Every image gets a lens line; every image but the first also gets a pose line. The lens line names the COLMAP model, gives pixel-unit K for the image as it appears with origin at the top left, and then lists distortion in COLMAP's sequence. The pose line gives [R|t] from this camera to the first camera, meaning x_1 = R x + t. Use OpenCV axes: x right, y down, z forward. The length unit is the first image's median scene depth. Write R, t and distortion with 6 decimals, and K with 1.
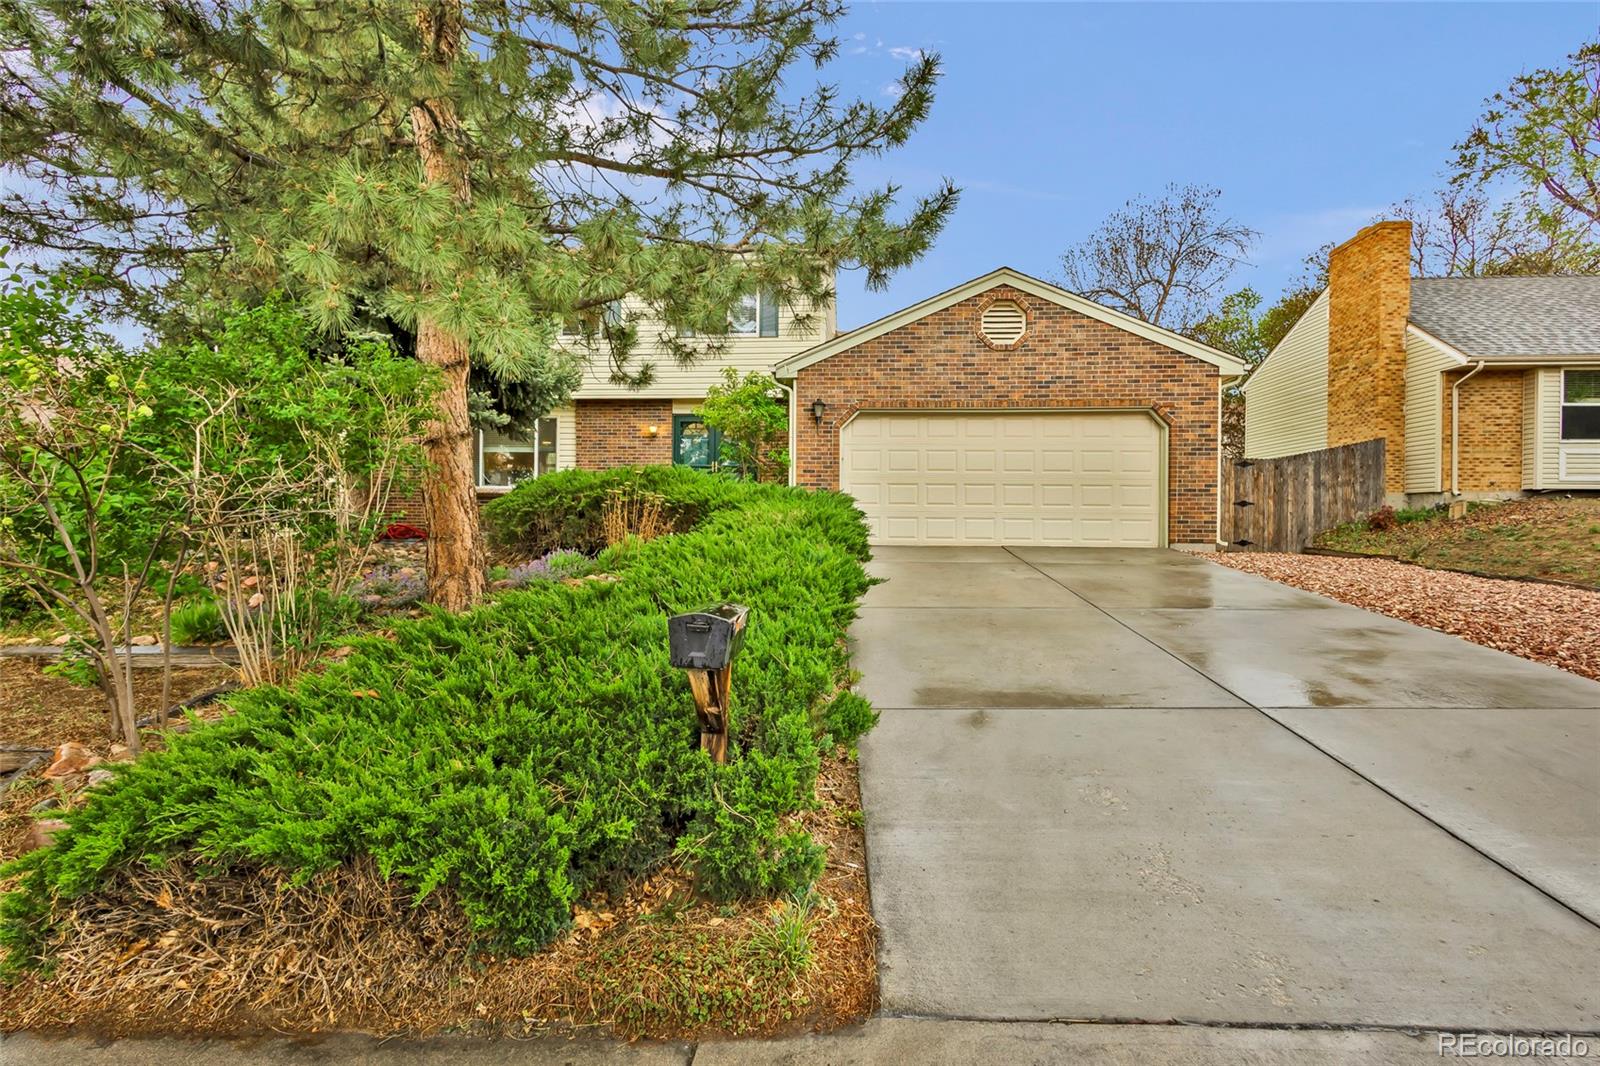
lens RADIAL K [[749.6, 0, 796.8], [0, 749.6, 535.1], [0, 0, 1]] dist [0.006071, 0.000032]
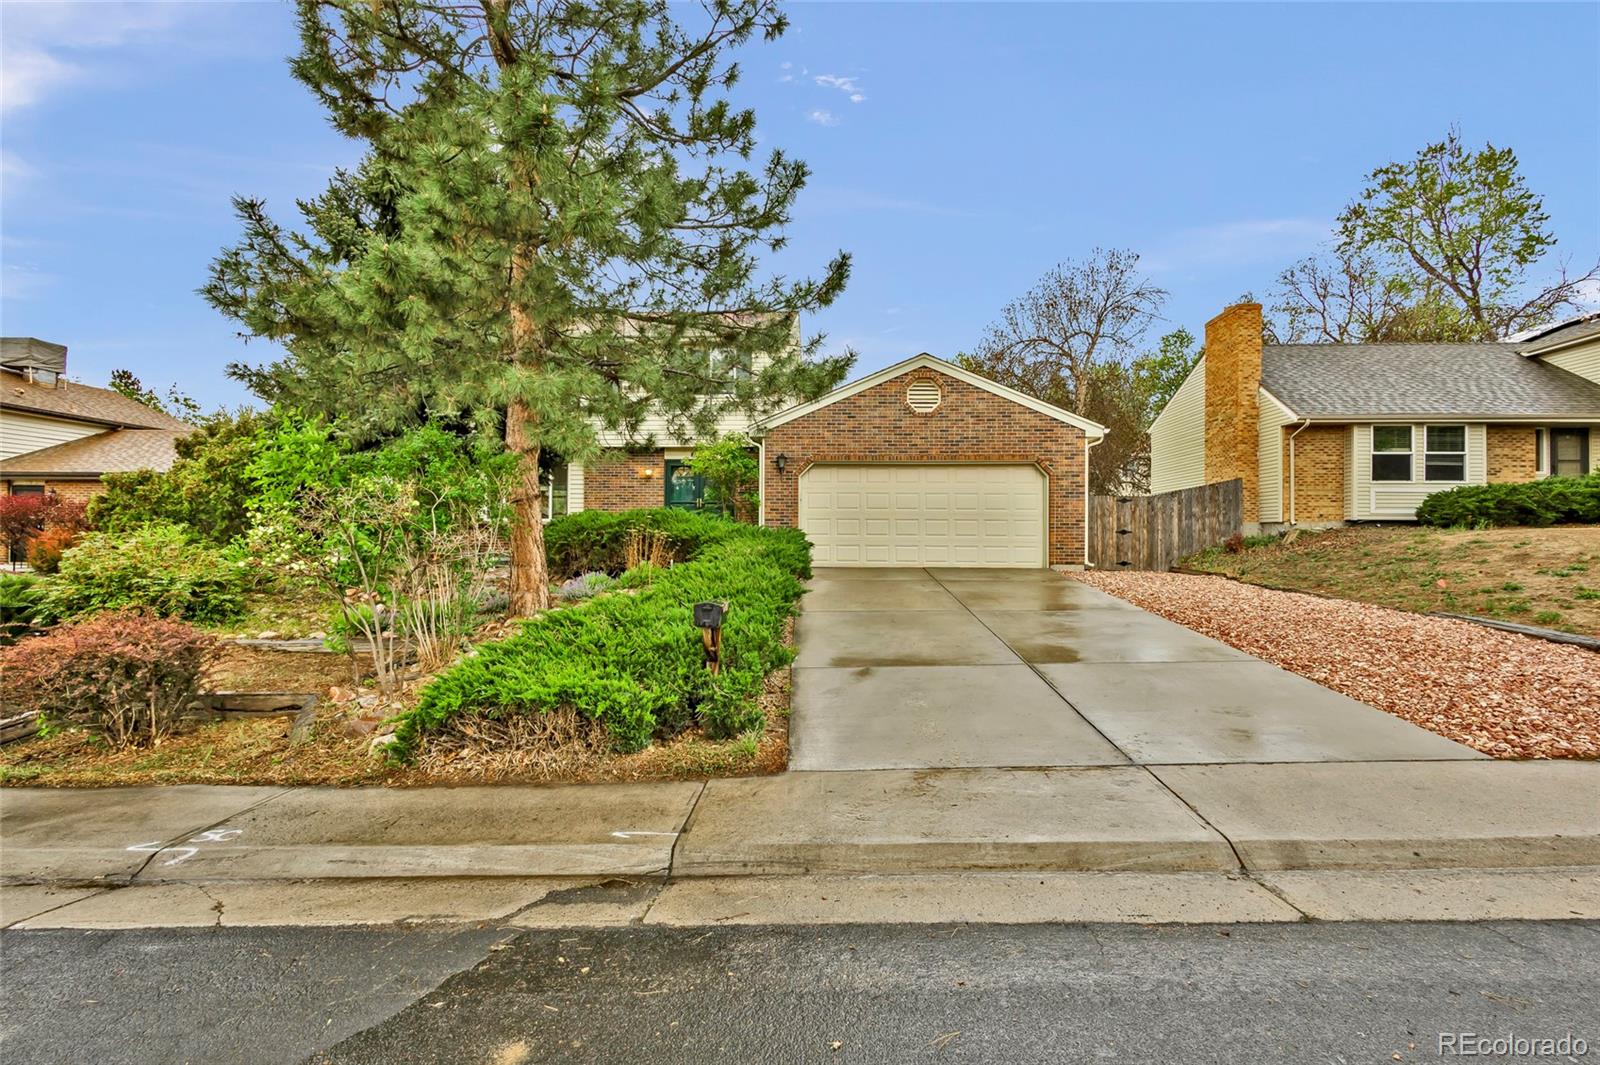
lens RADIAL K [[749.6, 0, 807.8], [0, 749.6, 532.3], [0, 0, 1]] dist [0.006071, 0.000032]
pose [[0.998986, -0.001916, 0.044977, 0.015696], [0.003230, 0.999570, -0.029152, -0.008776], [-0.044902, 0.029267, 0.998563, -0.287189]]
